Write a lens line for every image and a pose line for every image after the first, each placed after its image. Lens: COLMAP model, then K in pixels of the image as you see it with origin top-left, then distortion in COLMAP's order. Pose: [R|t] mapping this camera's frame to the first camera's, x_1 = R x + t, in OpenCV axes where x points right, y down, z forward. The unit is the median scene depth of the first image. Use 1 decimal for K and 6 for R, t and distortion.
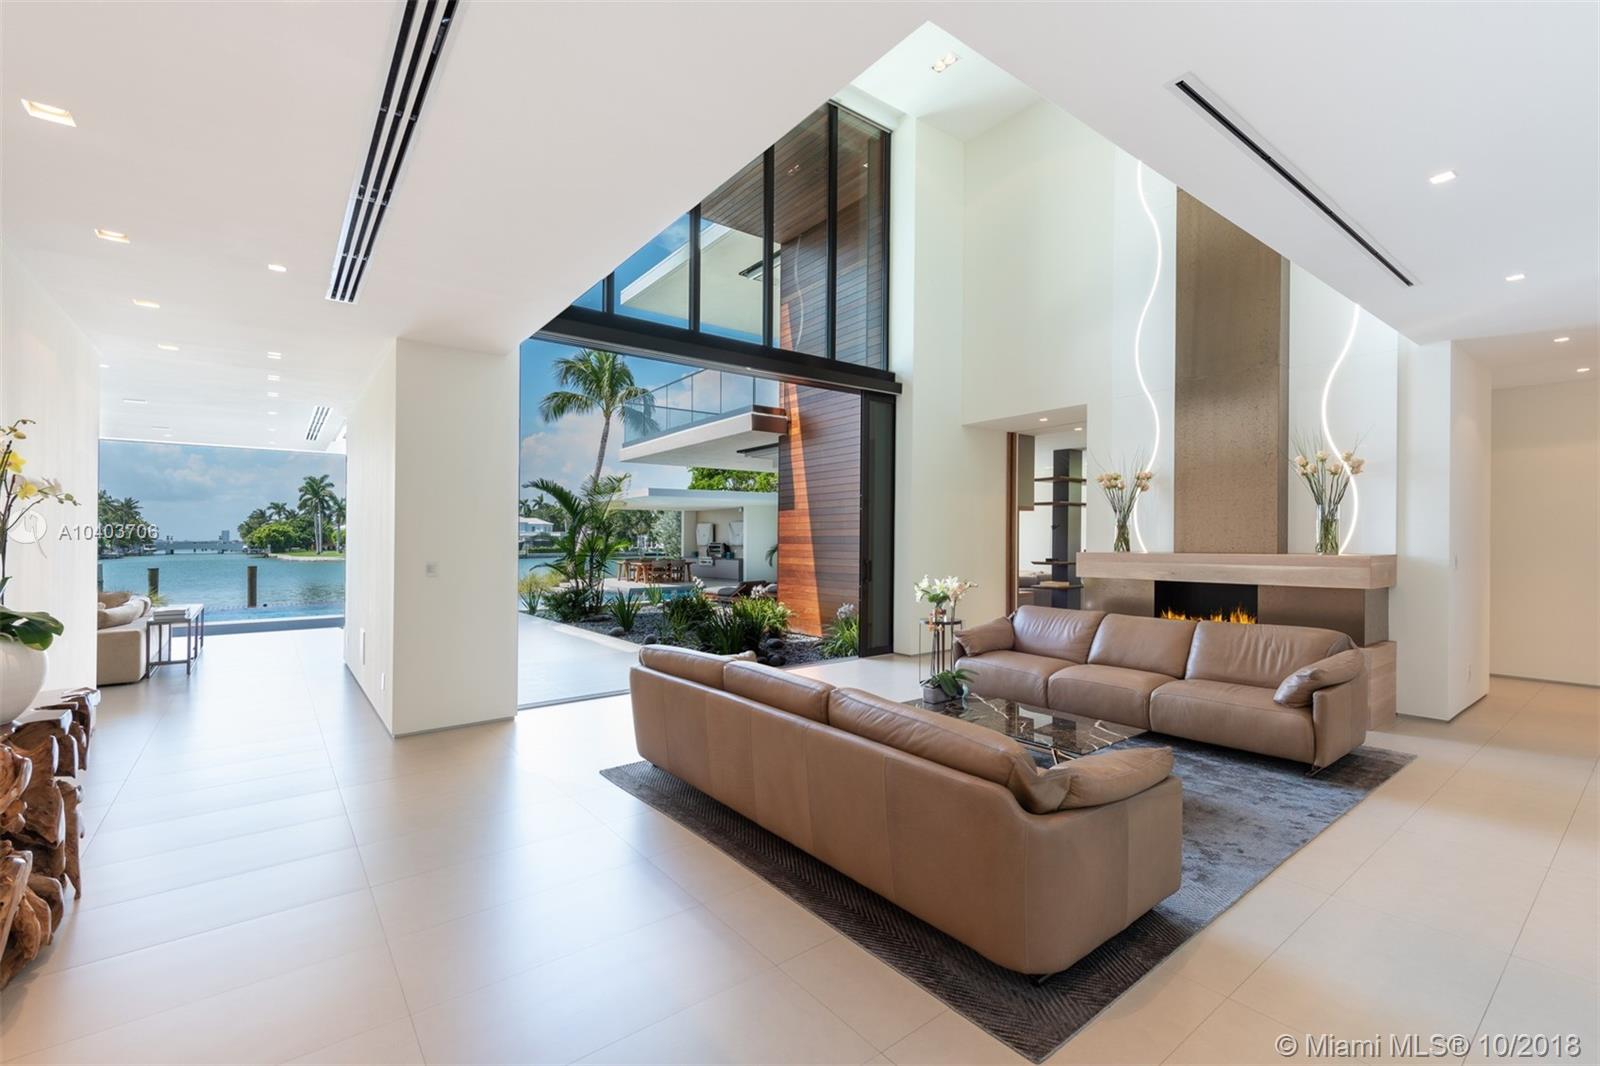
lens RADIAL K [[691.5, 0, 798.8], [0, 691.5, 533.7], [0, 0, 1]] dist [0.032493, 0.000264]
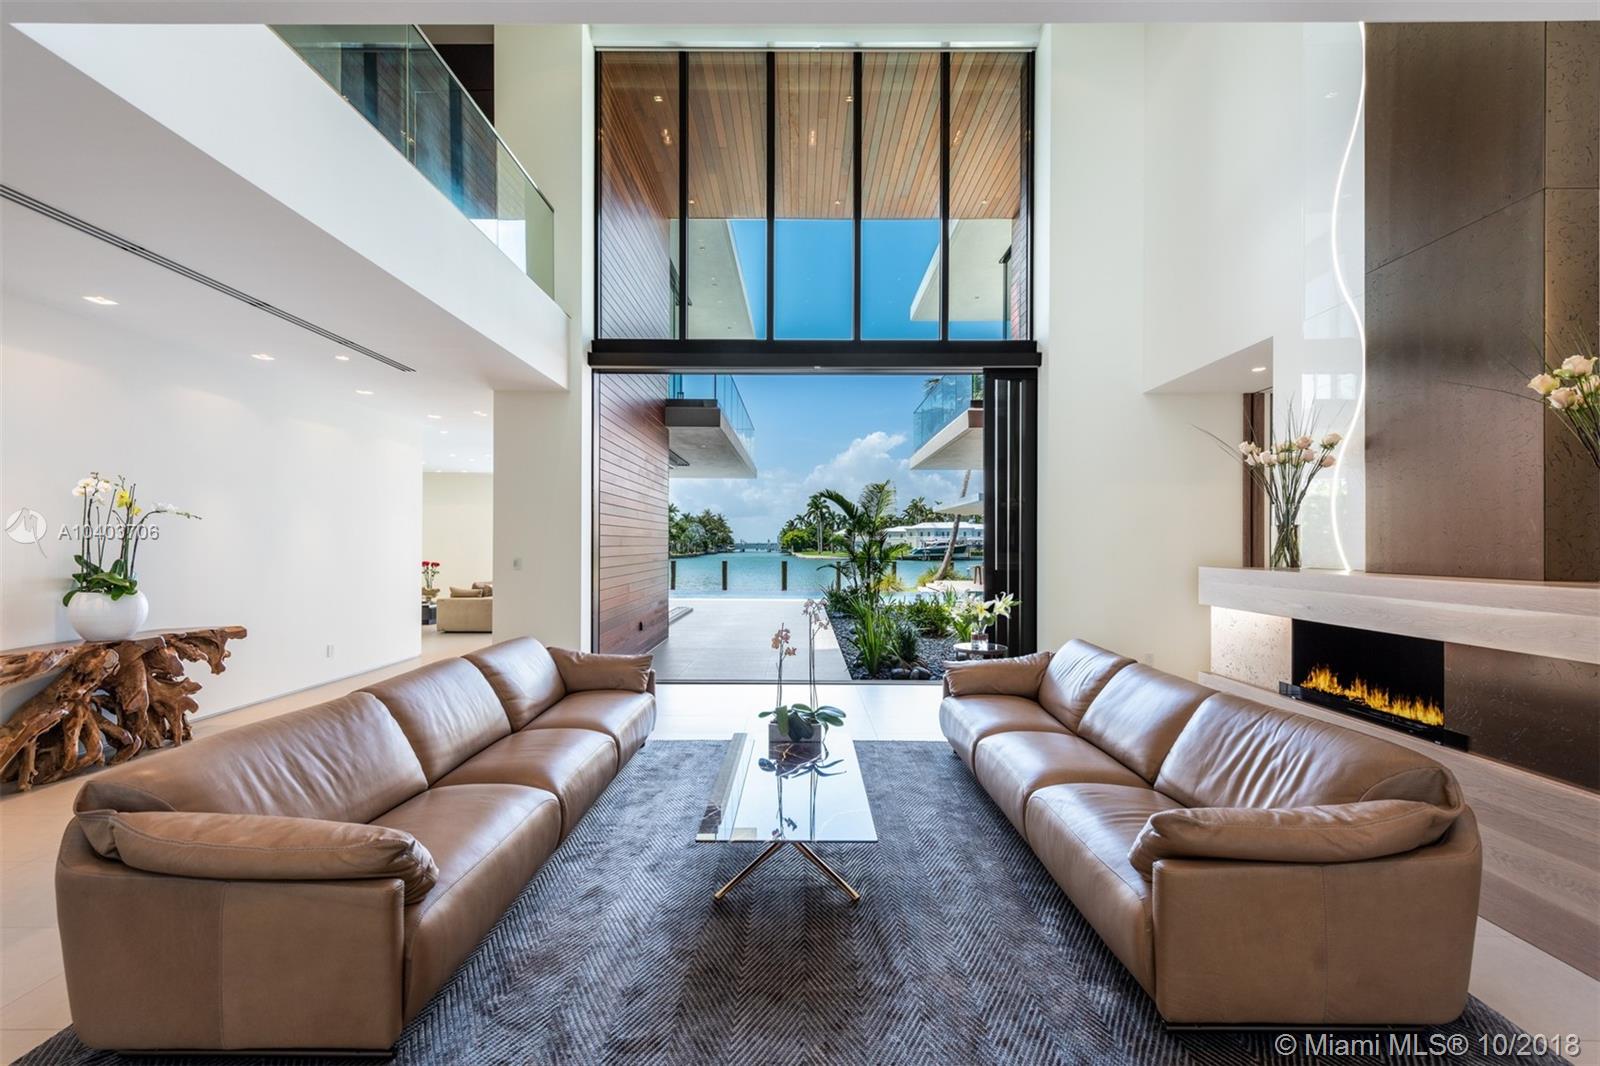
lens RADIAL K [[652.7, 0, 790.1], [0, 652.7, 548.4], [0, 0, 1]] dist [0.002233, 0.000090]
pose [[0.768513, 0.013210, -0.639697, 0.151153], [-0.003858, 0.999864, 0.016013, -0.000204], [0.639822, -0.009839, 0.768460, 0.083631]]
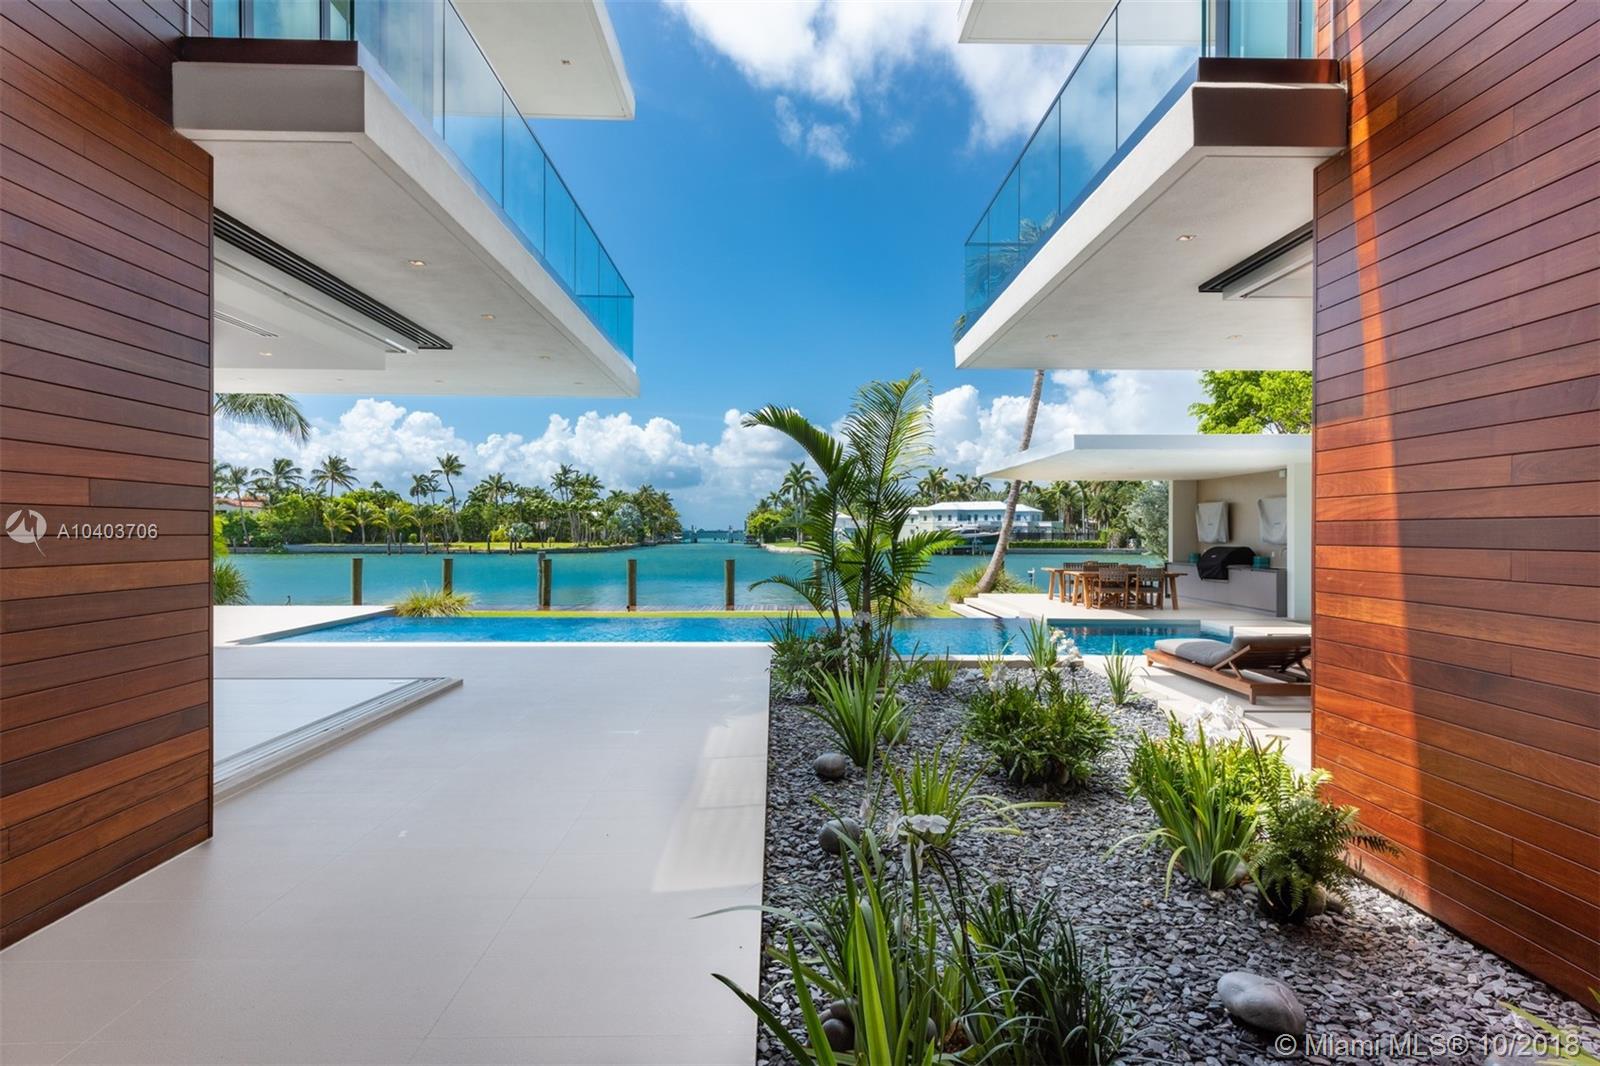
lens RADIAL K [[828.5, 0, 794.3], [0, 828.5, 538.7], [0, 0, 1]] dist [0.003459, 0.000172]
pose [[0.789500, 0.012503, -0.613623, 0.006719], [-0.002147, 0.999843, 0.017611, 0.002583], [0.613746, -0.012586, 0.789403, 0.306156]]
